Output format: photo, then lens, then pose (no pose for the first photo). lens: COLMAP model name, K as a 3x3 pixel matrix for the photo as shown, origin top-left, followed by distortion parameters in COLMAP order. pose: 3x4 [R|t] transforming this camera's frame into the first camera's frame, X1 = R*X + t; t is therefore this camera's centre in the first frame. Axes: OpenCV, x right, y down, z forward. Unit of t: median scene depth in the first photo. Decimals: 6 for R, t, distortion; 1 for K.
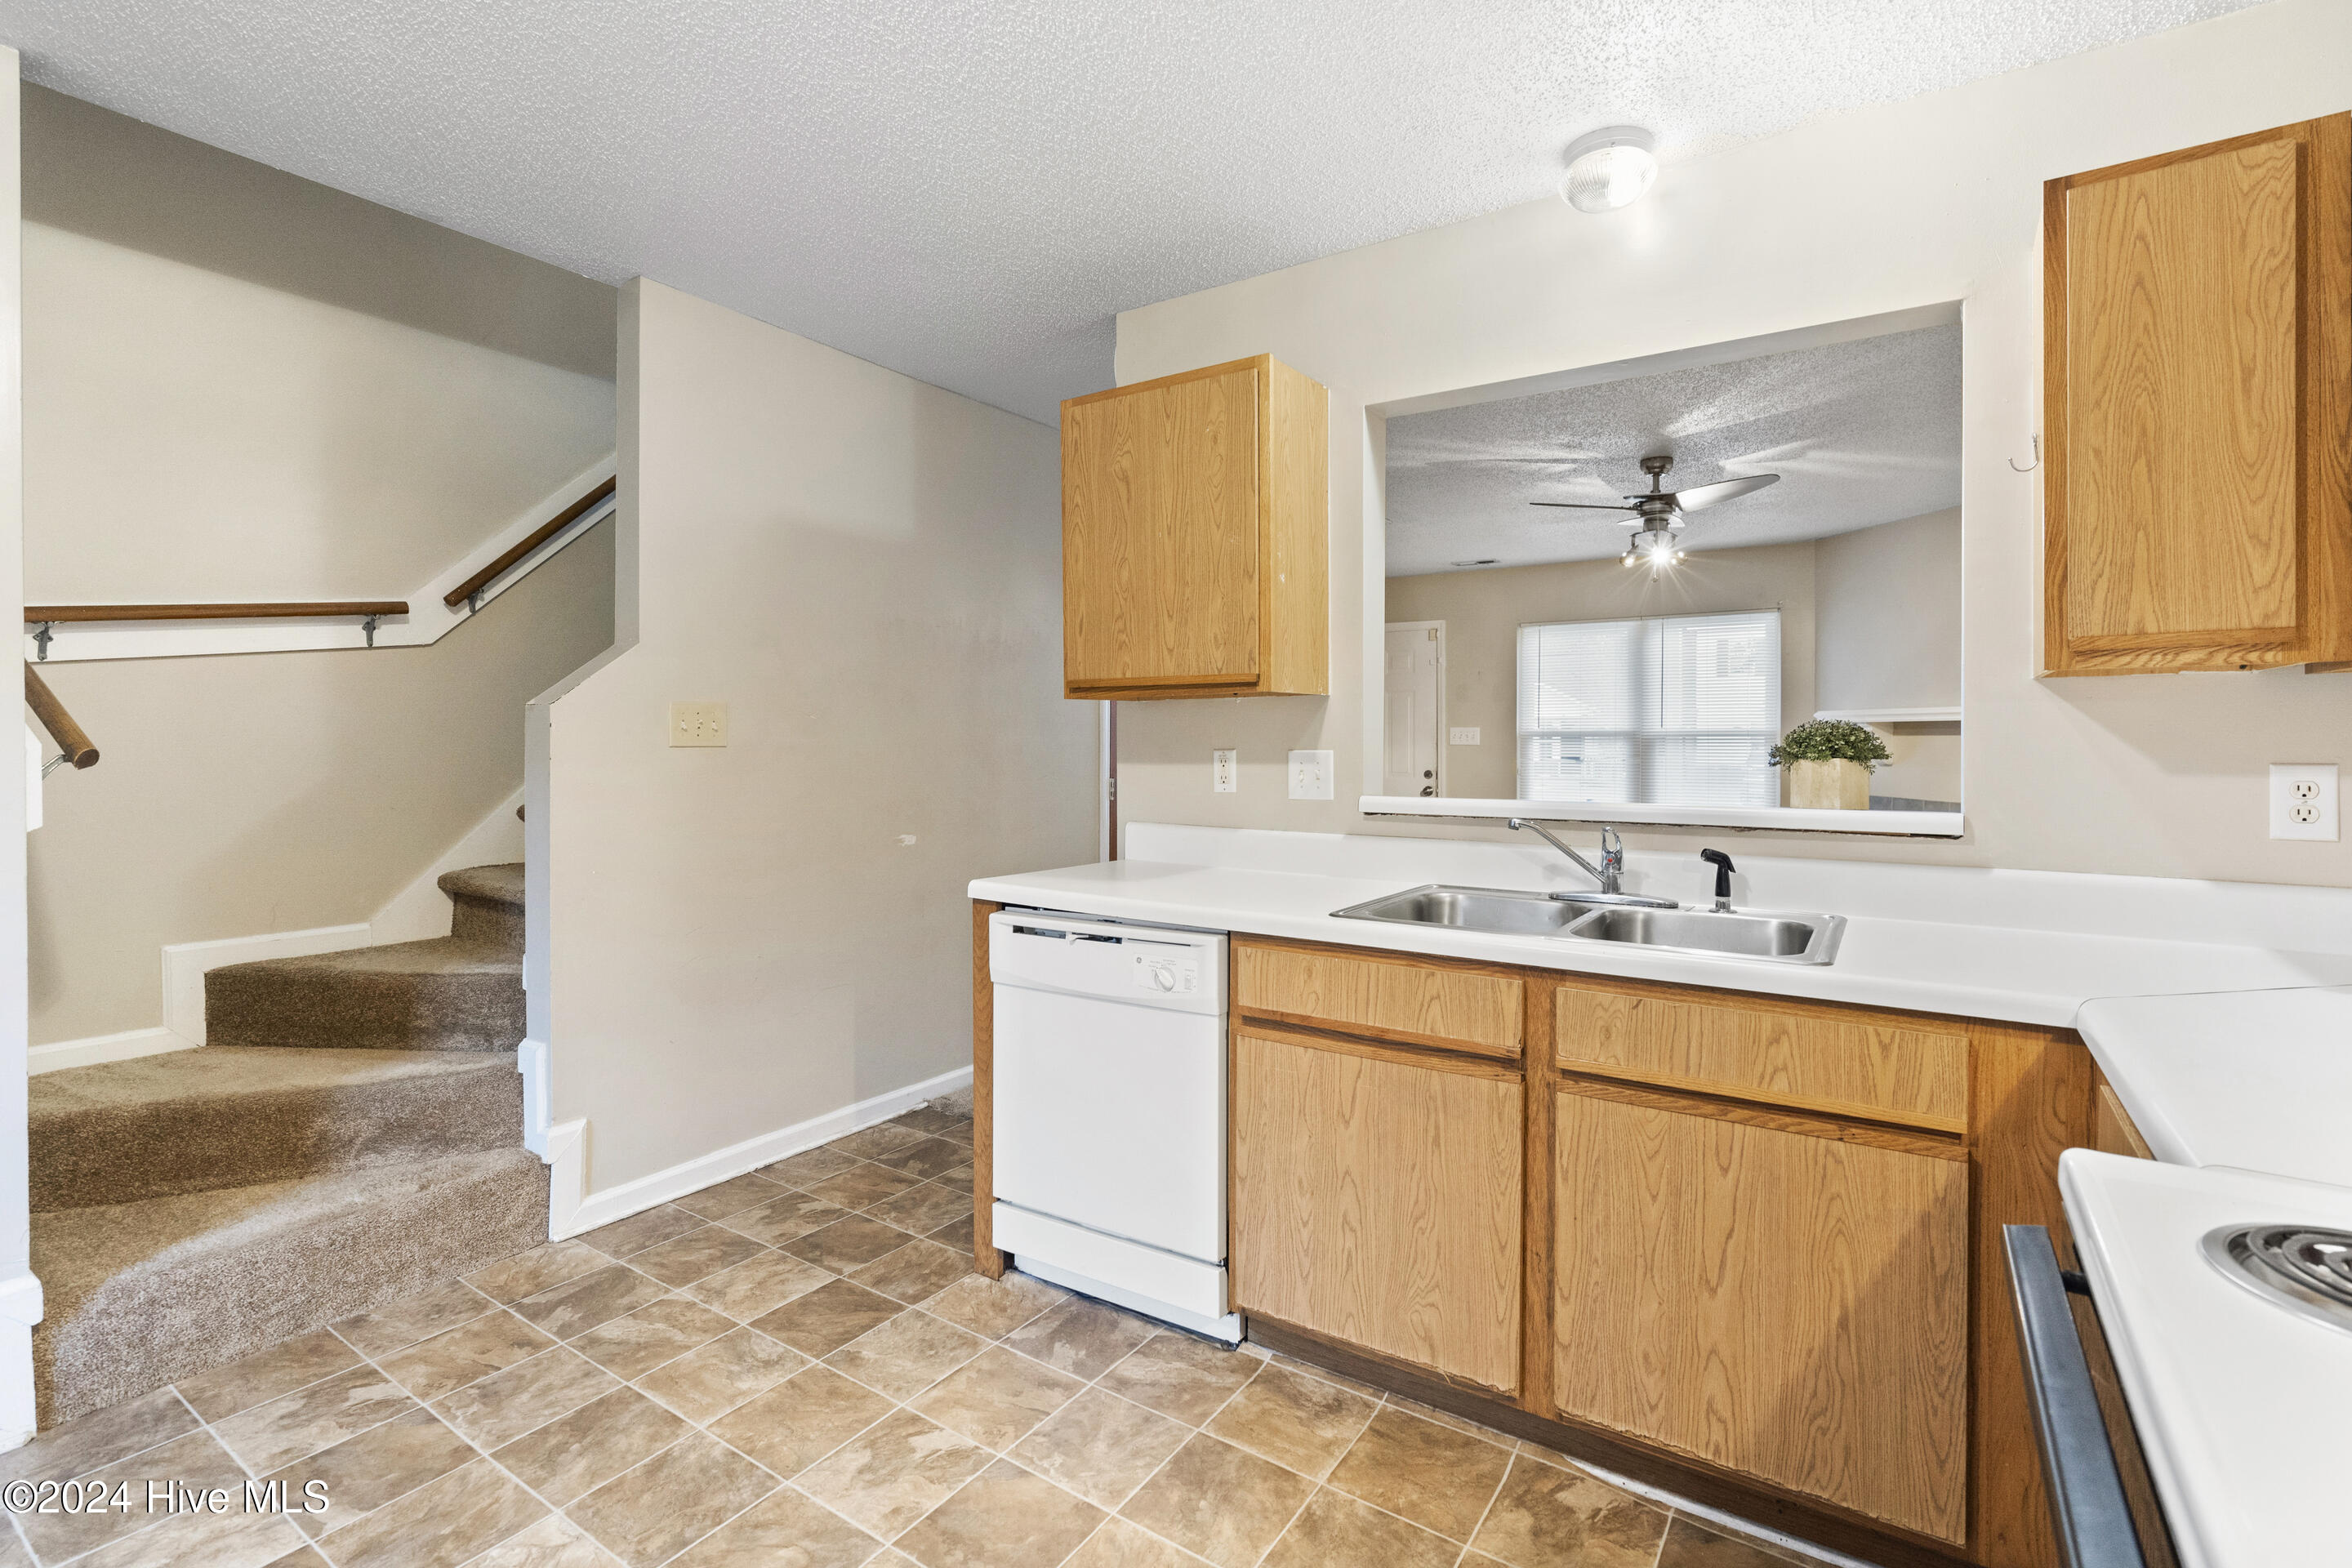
lens RADIAL K [[1085.6, 0, 1186.0], [0, 1085.6, 748.8], [0, 0, 1]] dist [-0.006949, 0.003787]
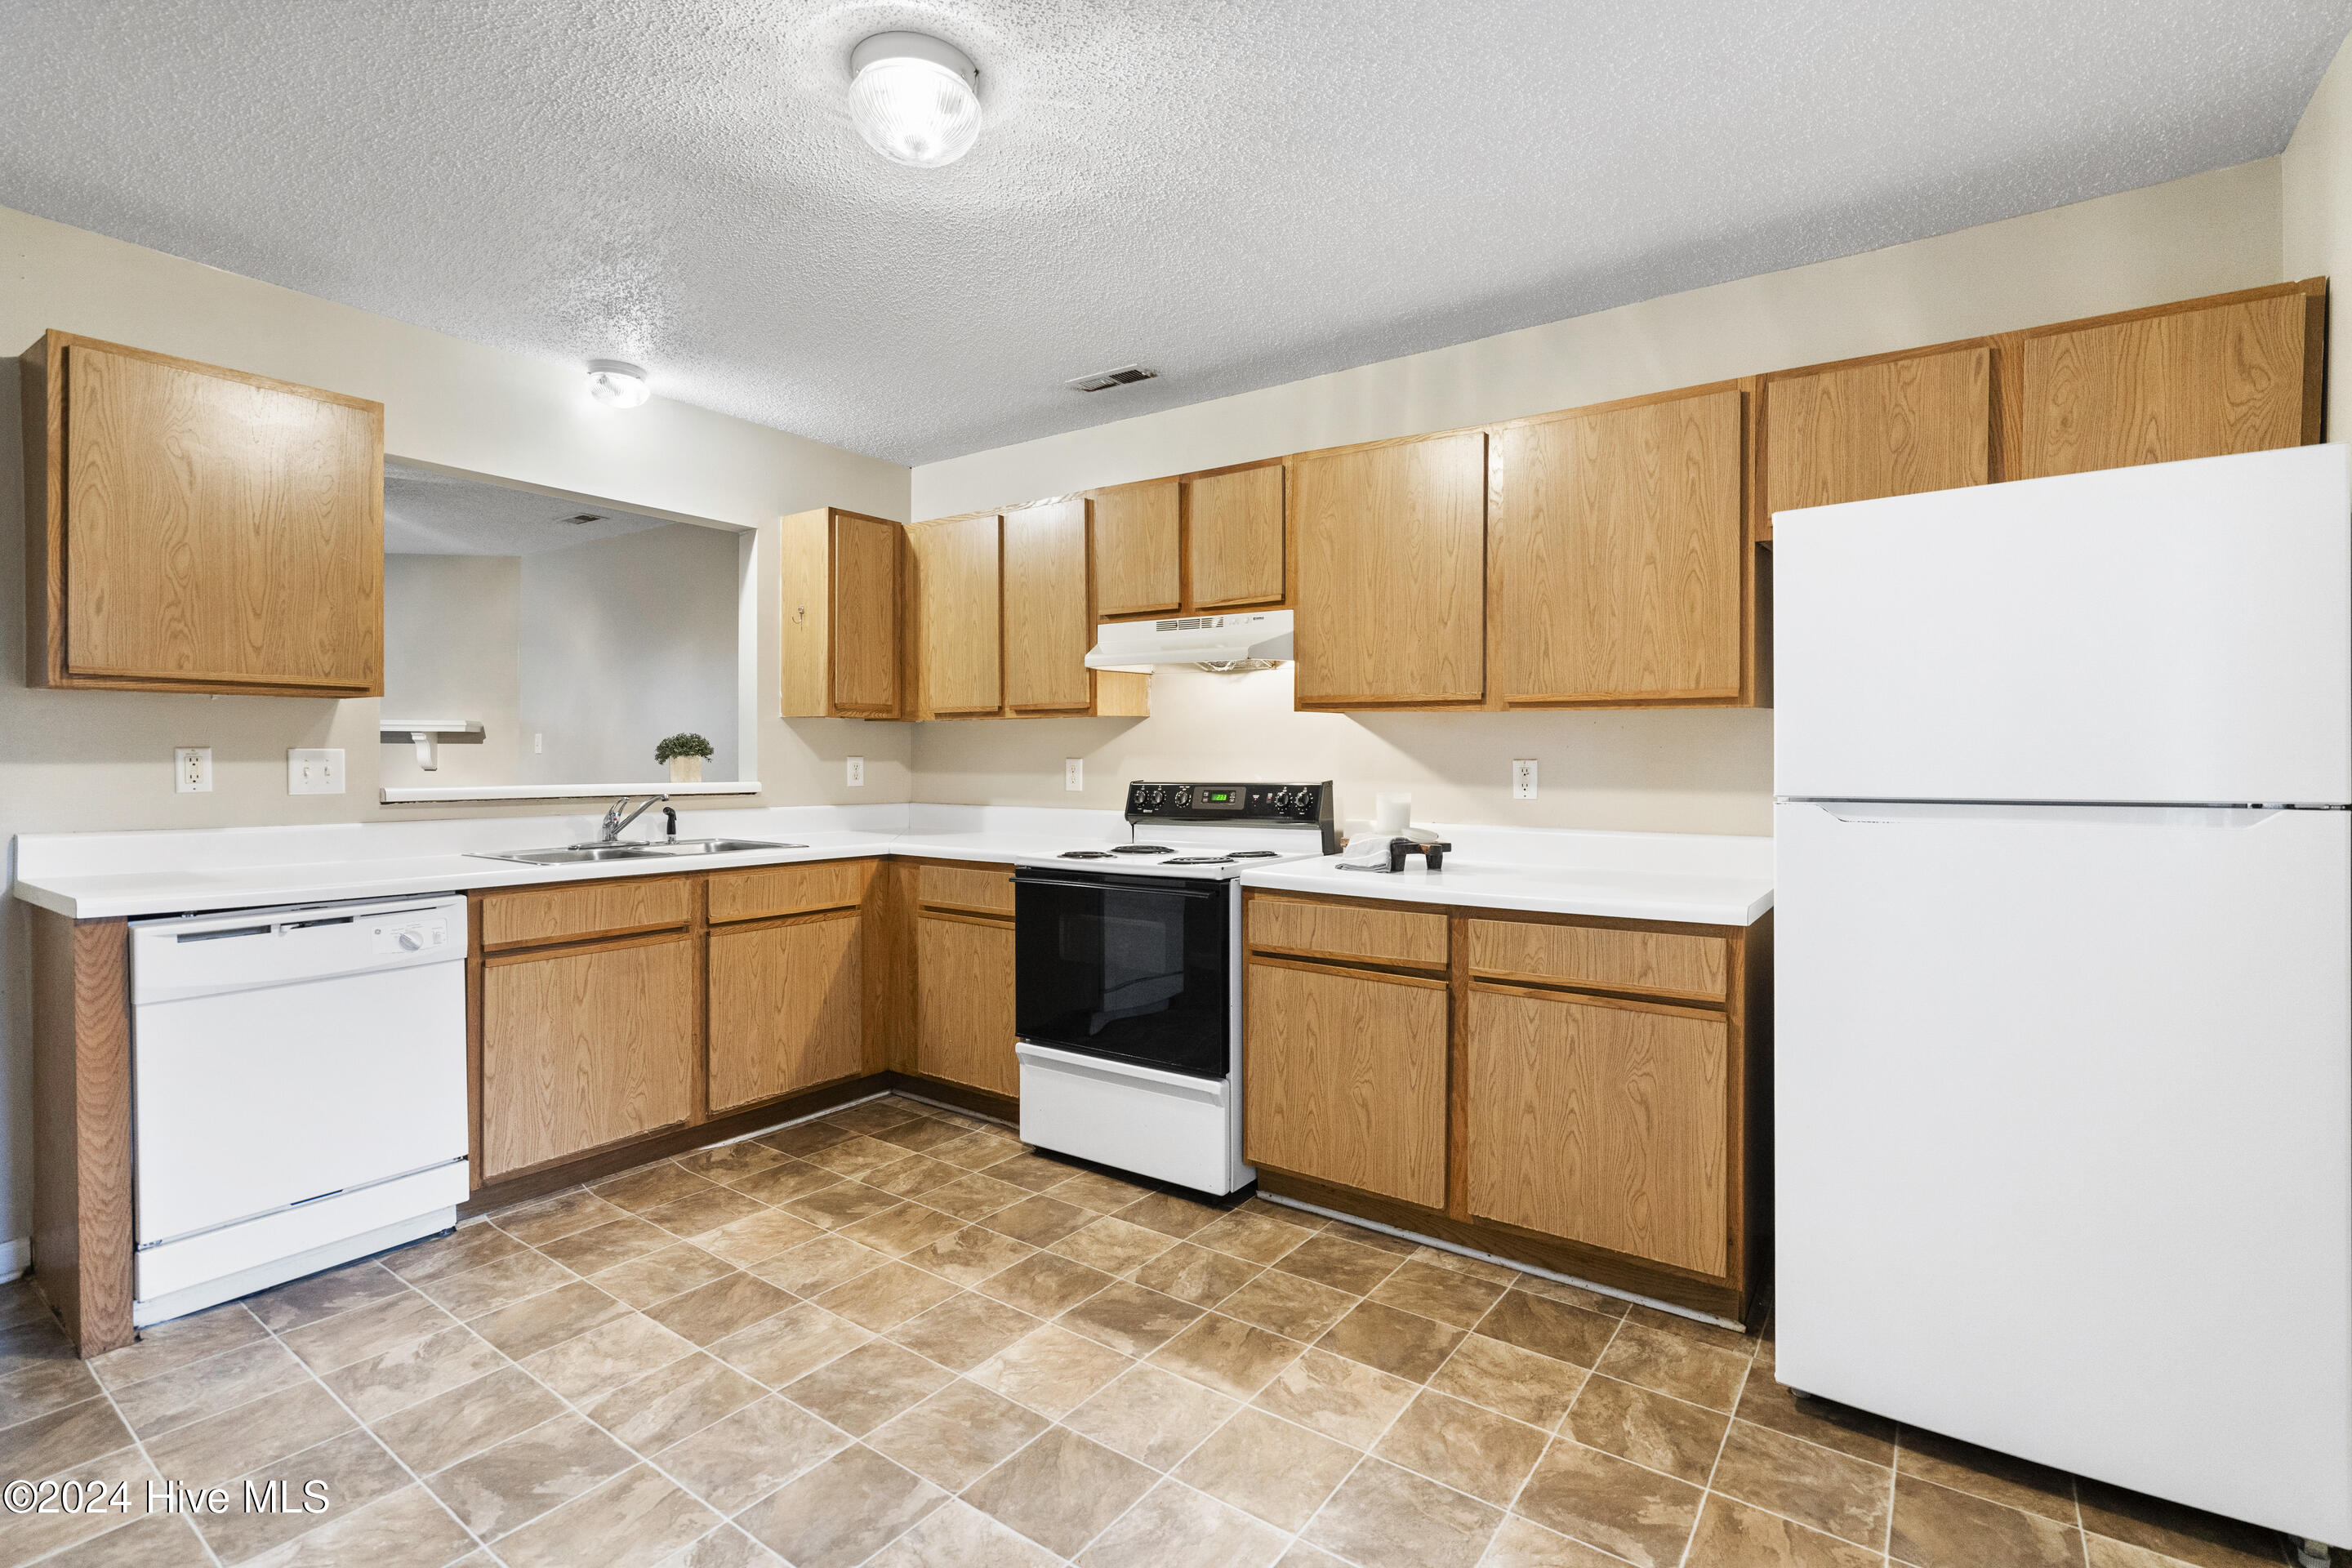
lens RADIAL K [[1085.6, 0, 1178.9], [0, 1085.6, 765.4], [0, 0, 1]] dist [-0.006949, 0.003787]
pose [[0.029078, -0.006200, 0.999558, -1.246584], [0.003322, 0.999976, 0.006106, 0.018562], [-0.999572, 0.003143, 0.029098, 0.143194]]
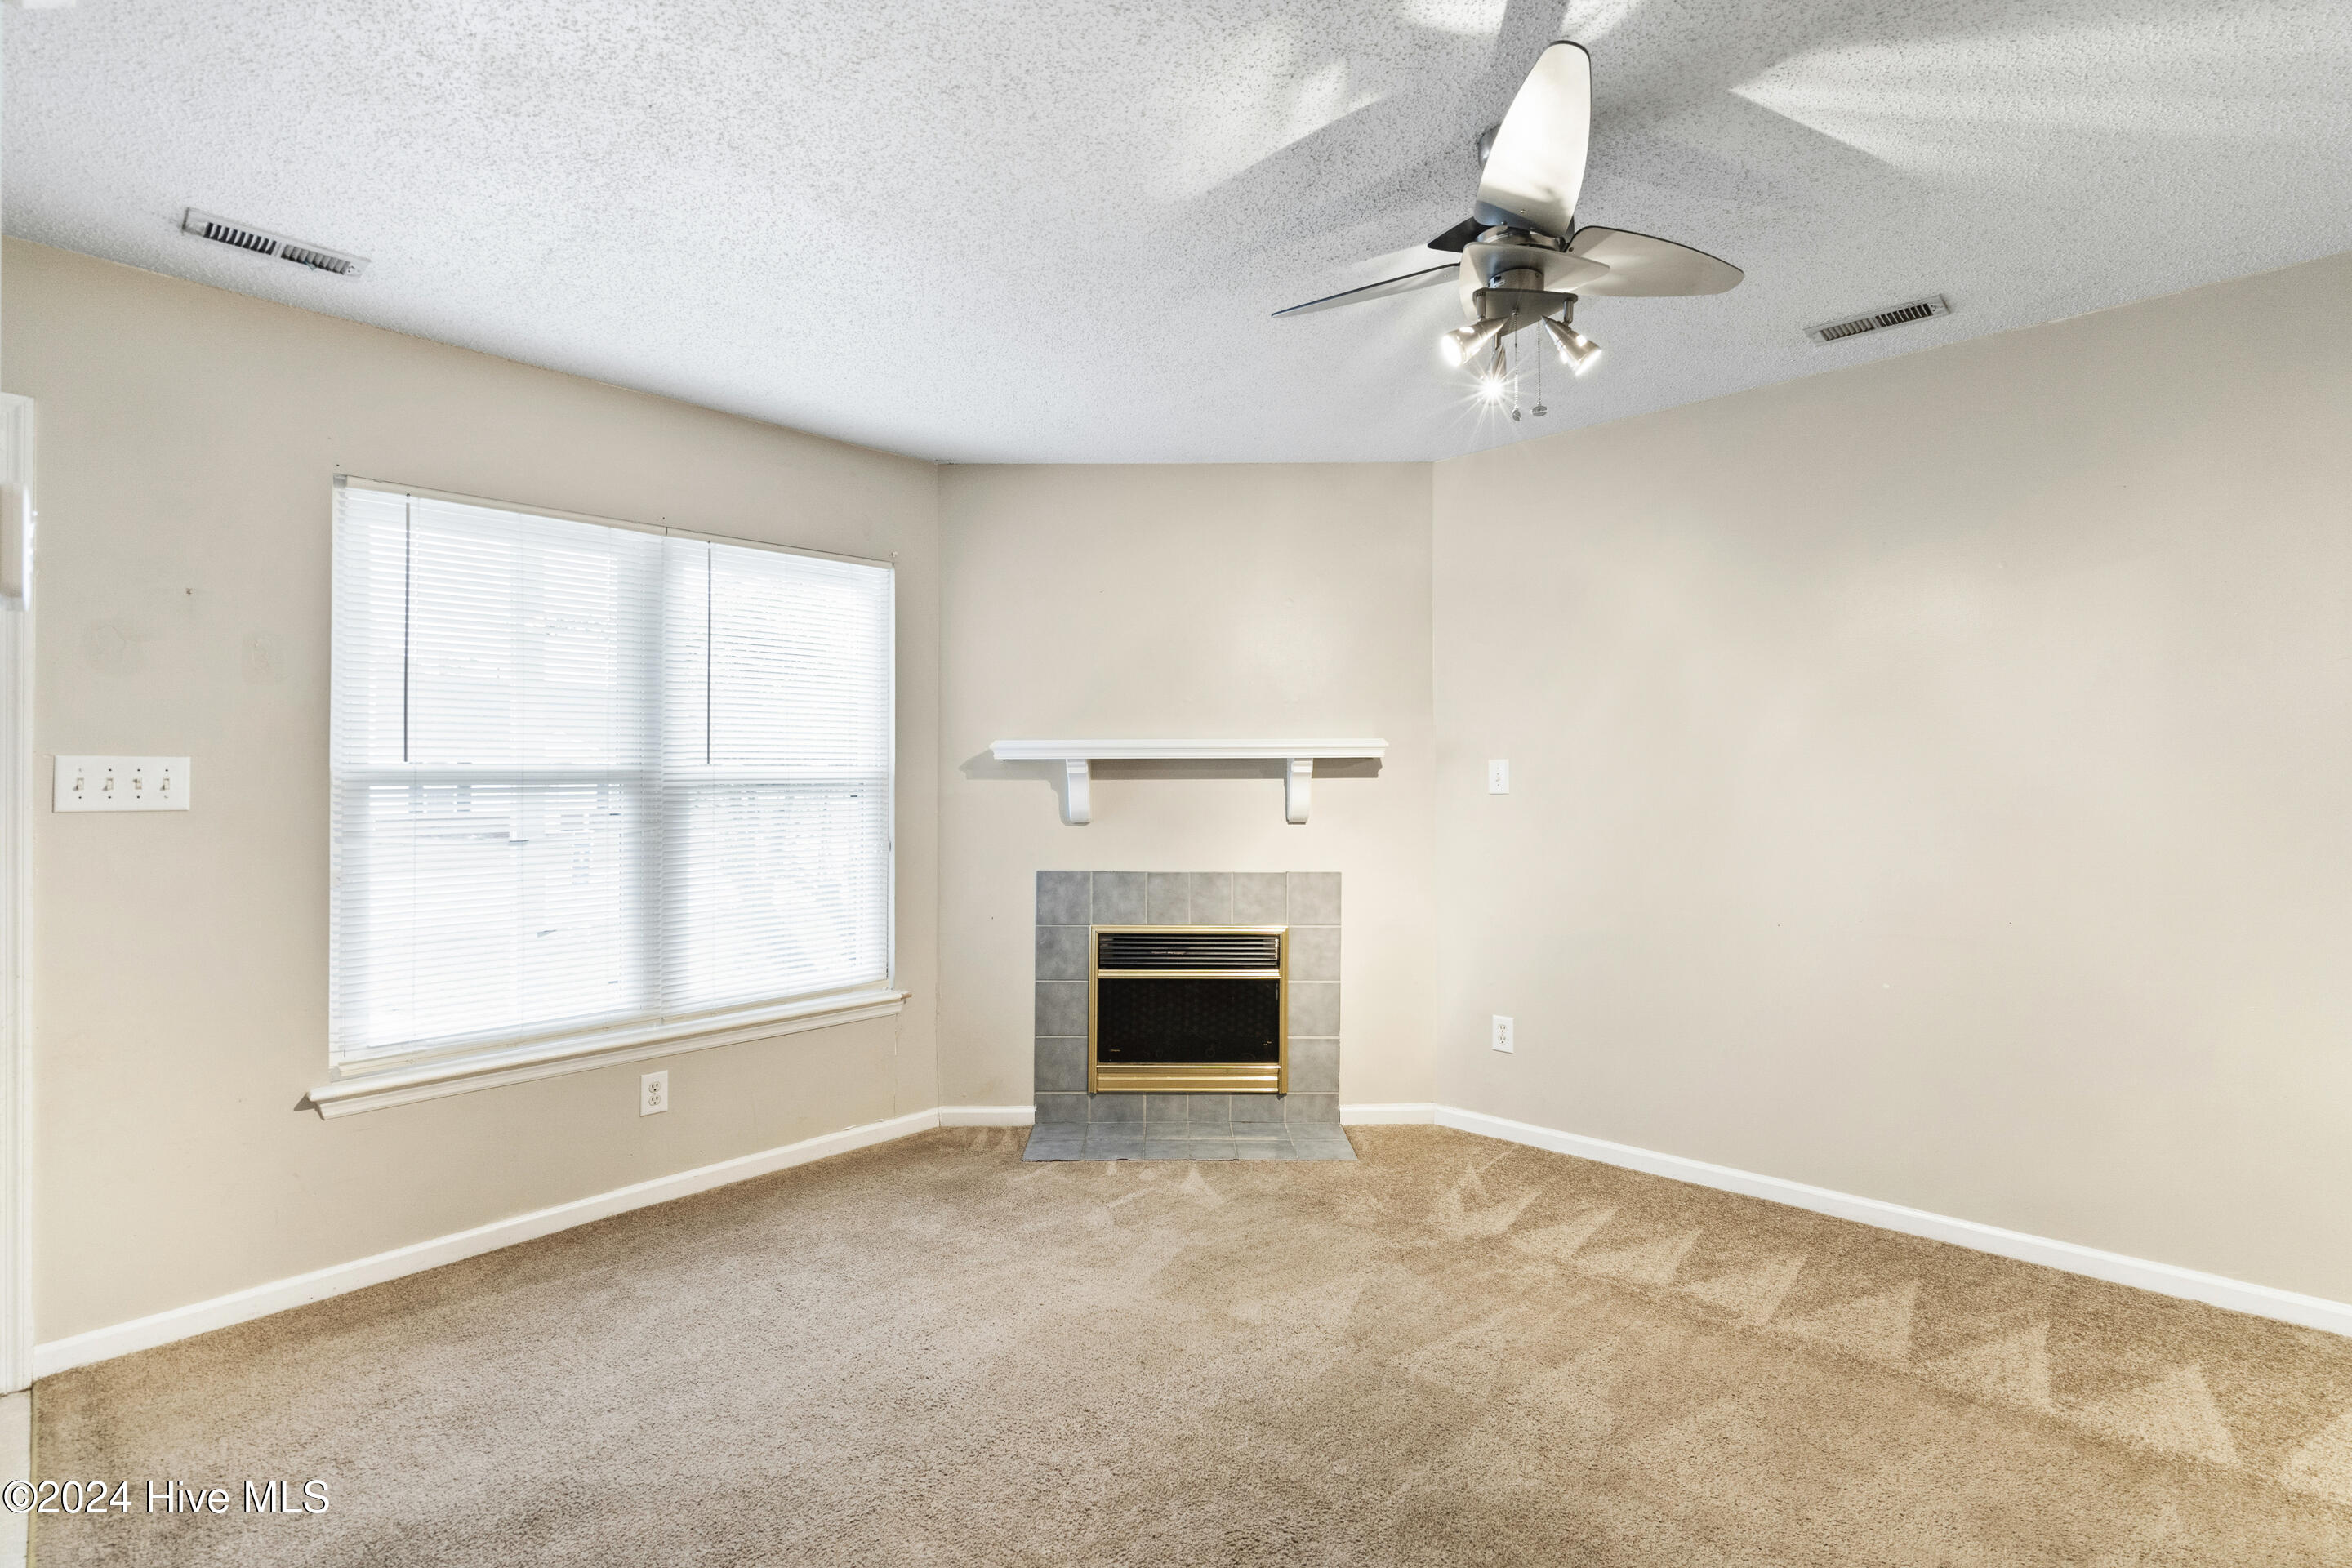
lens RADIAL K [[1085.6, 0, 1181.5], [0, 1085.6, 773.8], [0, 0, 1]] dist [-0.006949, 0.003787]
pose [[0.160539, 0.008002, 0.986997, -0.022939], [0.013927, 0.999849, -0.010371, -0.024047], [-0.986931, 0.015411, 0.160403, 2.329086]]
